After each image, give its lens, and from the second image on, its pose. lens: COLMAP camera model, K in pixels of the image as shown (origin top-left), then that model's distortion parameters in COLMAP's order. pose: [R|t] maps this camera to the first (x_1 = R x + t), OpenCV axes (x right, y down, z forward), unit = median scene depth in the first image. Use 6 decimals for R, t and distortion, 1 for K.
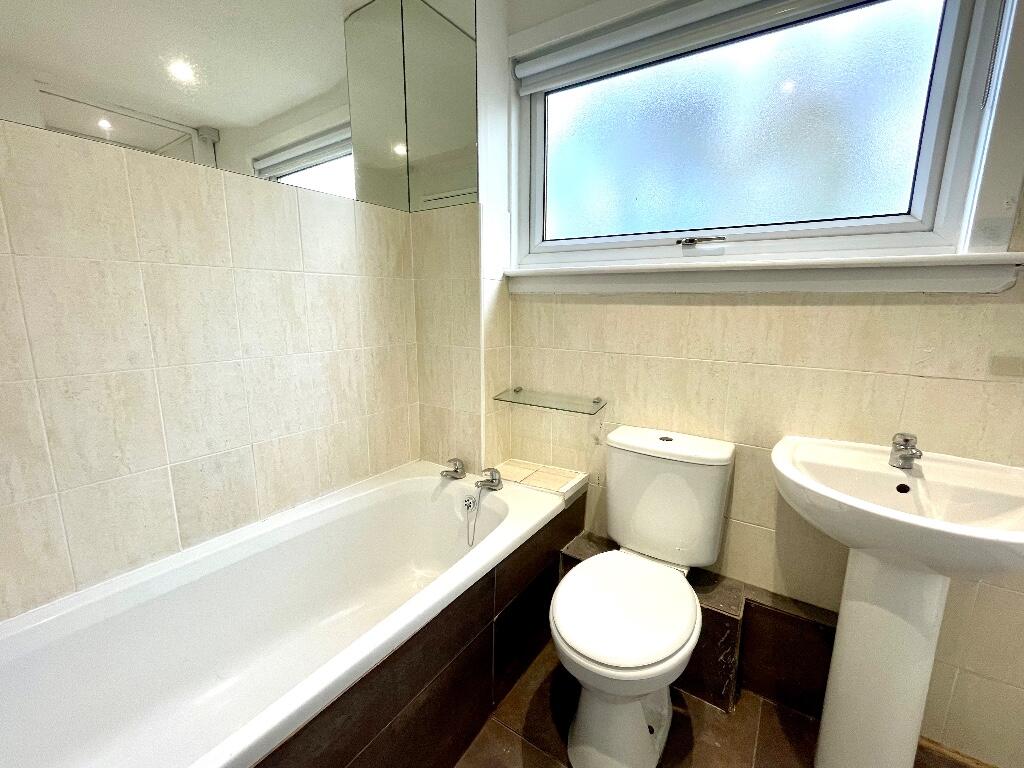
lens RADIAL K [[422.3, 0, 512.0], [0, 422.3, 384.0], [0, 0, 1]] dist [-0.000379, 0.000129]
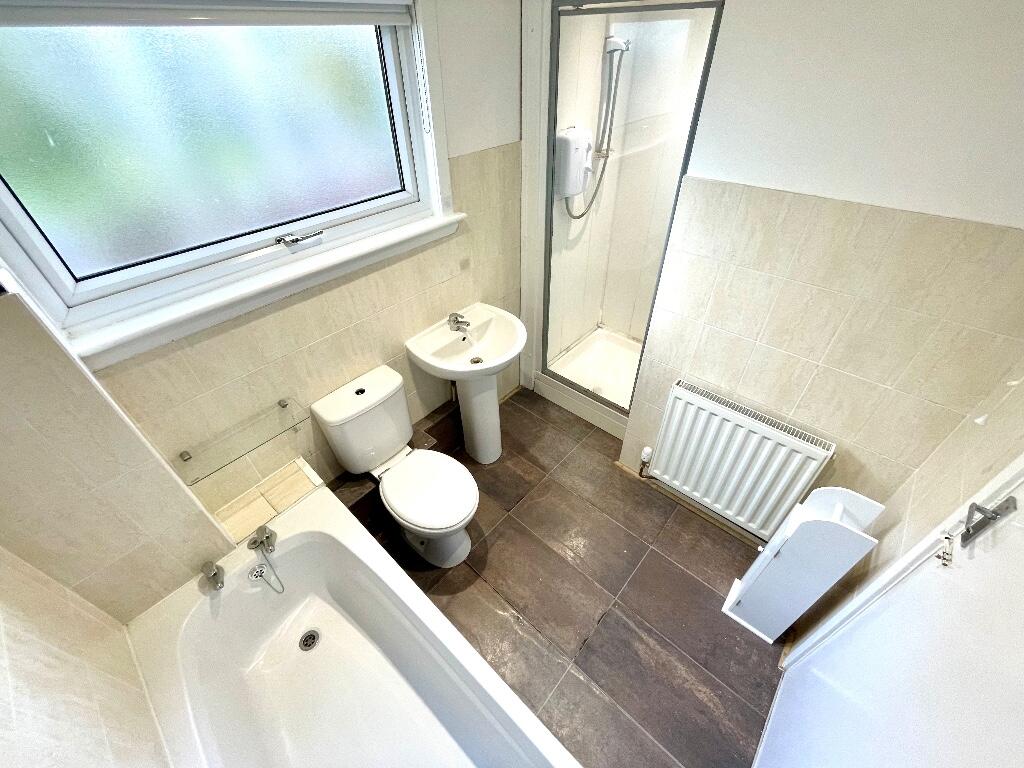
lens RADIAL K [[422.3, 0, 512.0], [0, 422.3, 384.0], [0, 0, 1]] dist [-0.000379, 0.000129]
pose [[0.140049, -0.646917, 0.749590, -0.549614], [0.200517, 0.759895, 0.618346, -0.617221], [-0.969628, 0.063707, 0.236140, 0.232191]]
